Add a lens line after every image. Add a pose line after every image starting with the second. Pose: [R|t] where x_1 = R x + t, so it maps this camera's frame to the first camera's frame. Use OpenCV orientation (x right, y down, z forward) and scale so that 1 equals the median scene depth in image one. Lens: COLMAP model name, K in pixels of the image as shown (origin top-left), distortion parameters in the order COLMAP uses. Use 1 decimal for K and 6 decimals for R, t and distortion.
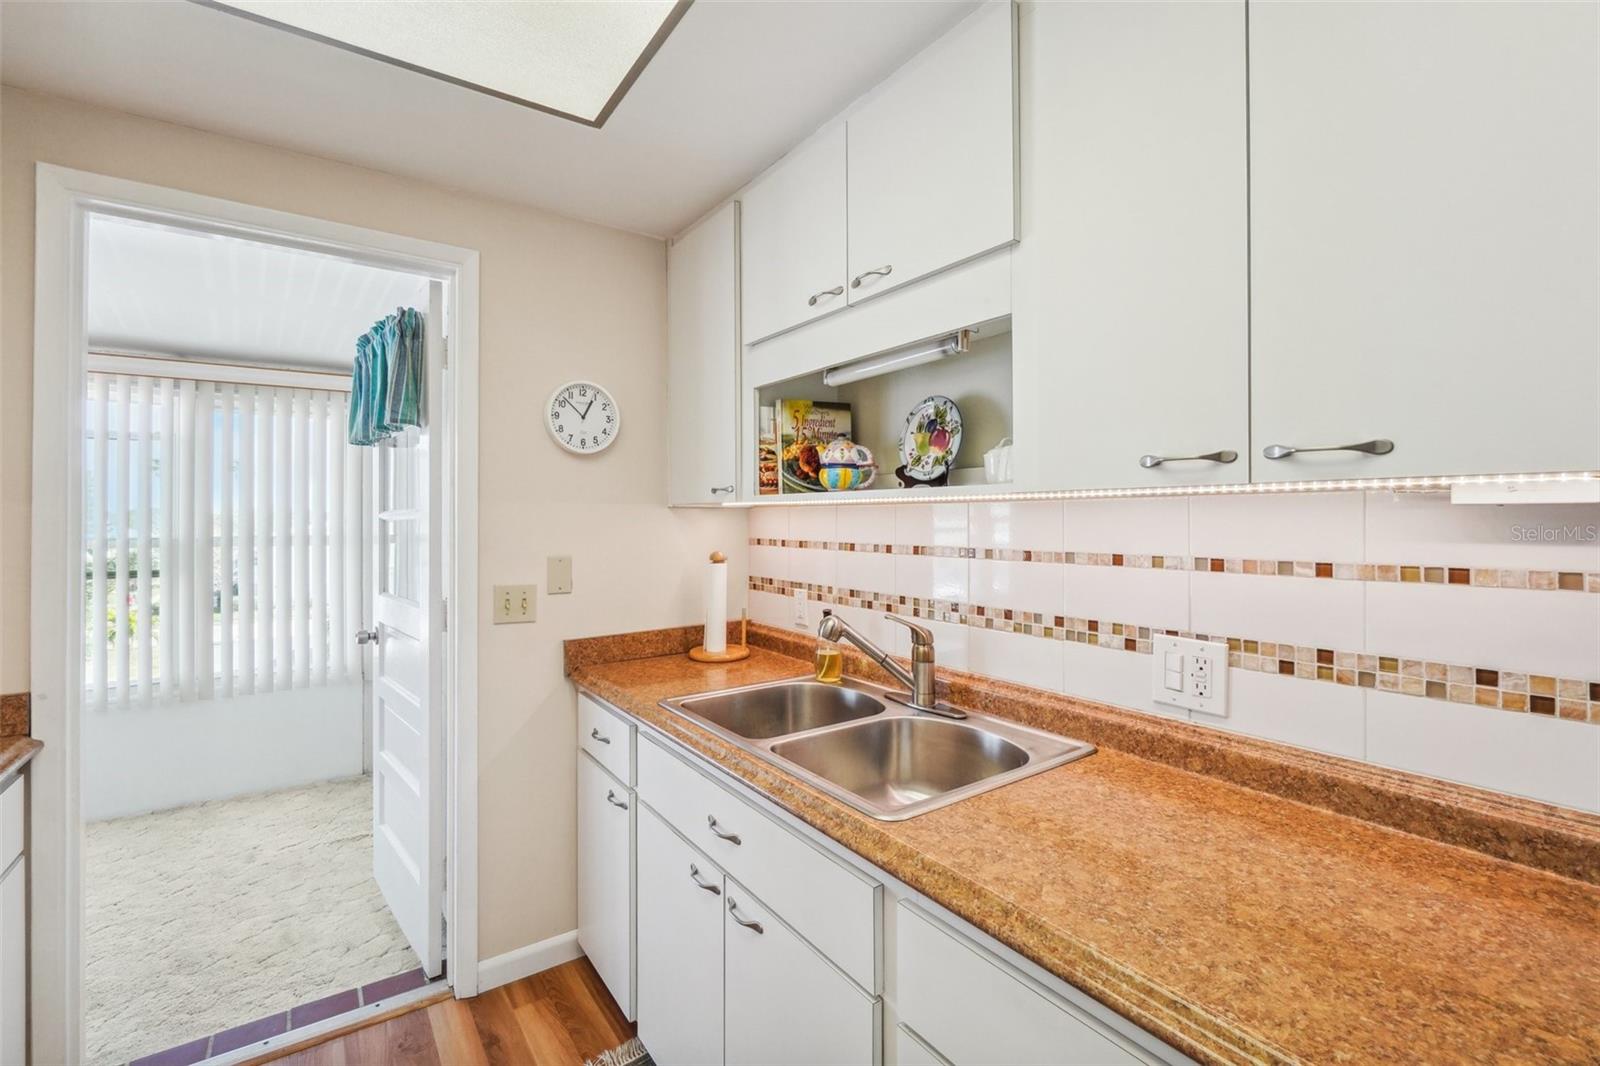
lens RADIAL K [[701.1, 0, 803.0], [0, 701.1, 519.8], [0, 0, 1]] dist [-0.002909, -0.001047]
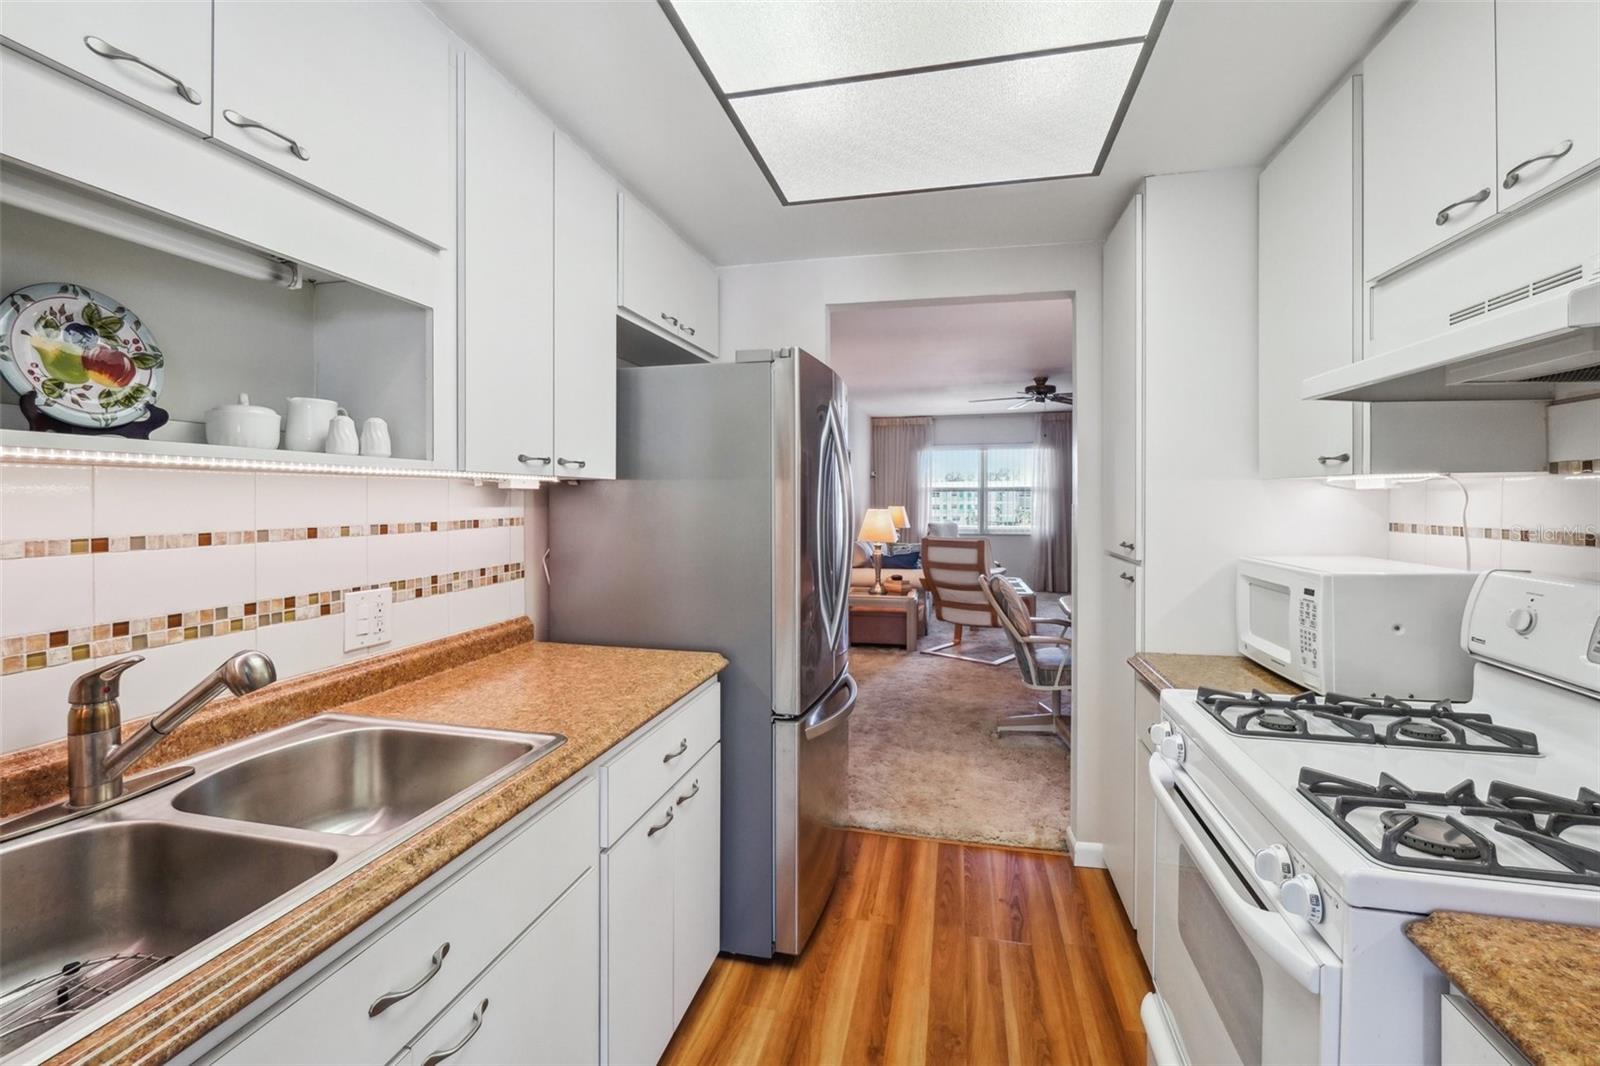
lens RADIAL K [[711.6, 0, 790.7], [0, 711.6, 502.7], [0, 0, 1]] dist [-0.002188, -0.000518]
pose [[-0.657756, -0.003313, 0.753224, -0.700808], [0.001428, 0.999983, 0.005646, 0.006093], [-0.753230, 0.004790, -0.657740, 0.990004]]
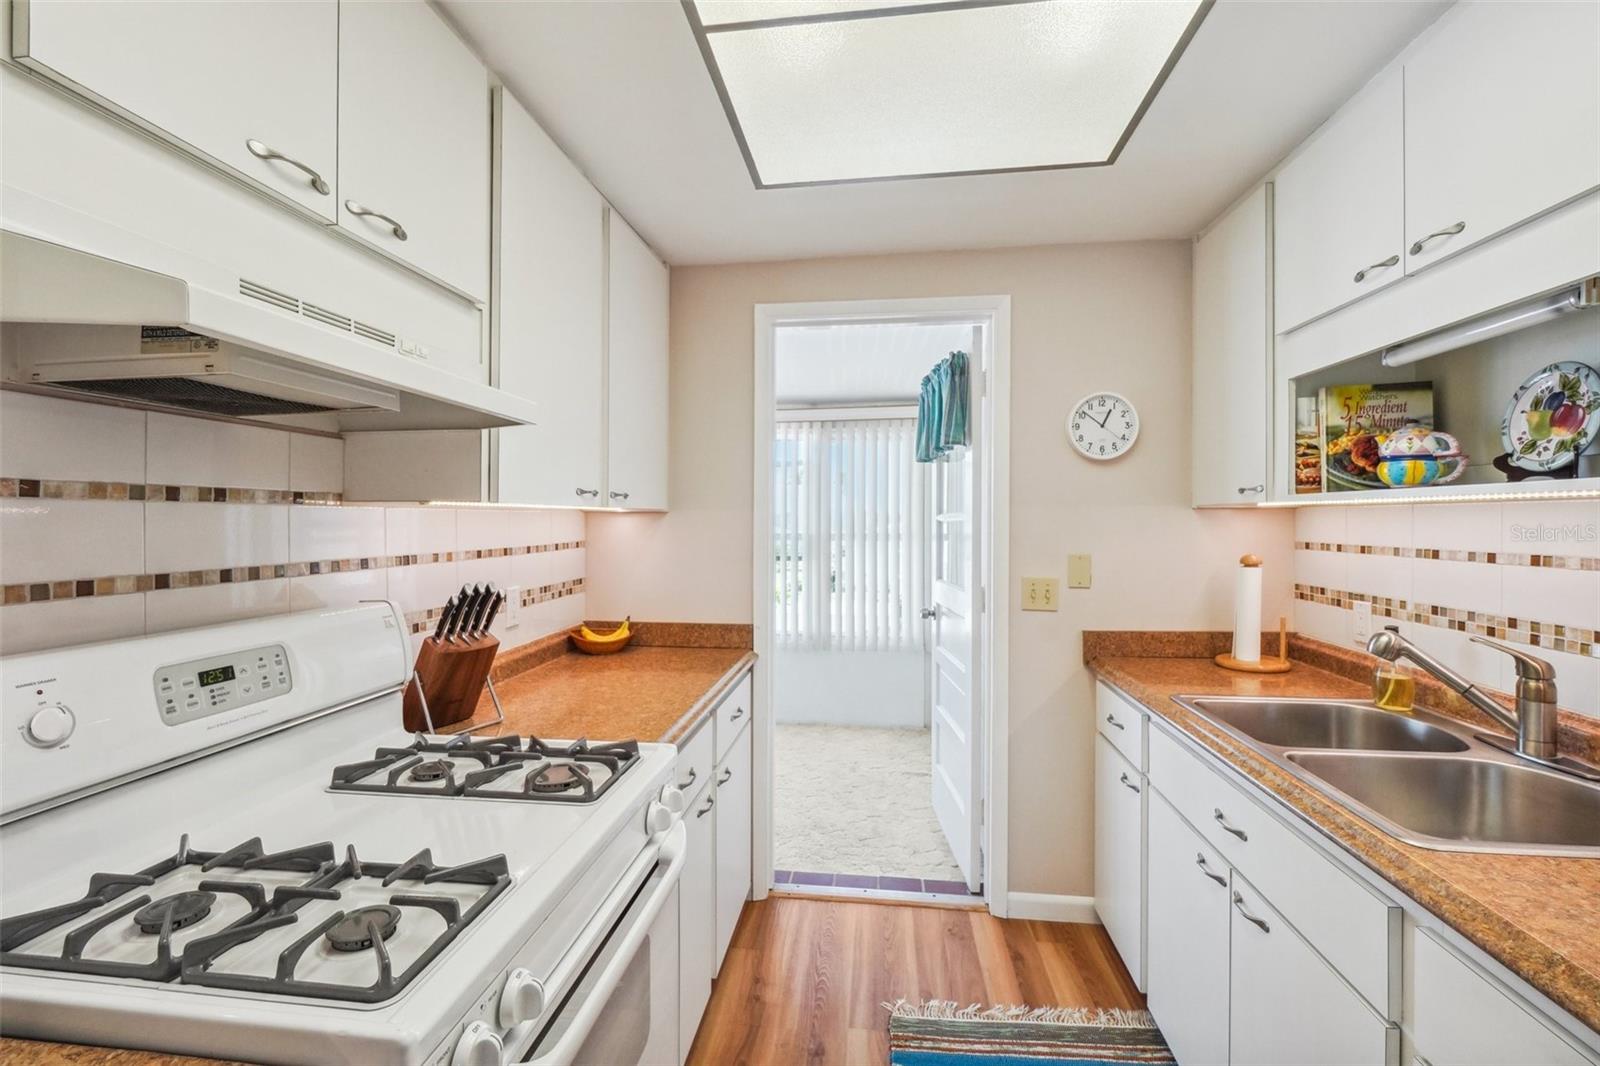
lens RADIAL K [[710.2, 0, 798.5], [0, 710.2, 523.2], [0, 0, 1]] dist [-0.001729, -0.000692]
pose [[0.741344, 0.002987, -0.671118, 0.093152], [-0.001023, 0.999994, 0.003322, 0.000233], [0.671124, -0.001776, 0.741343, -0.156279]]
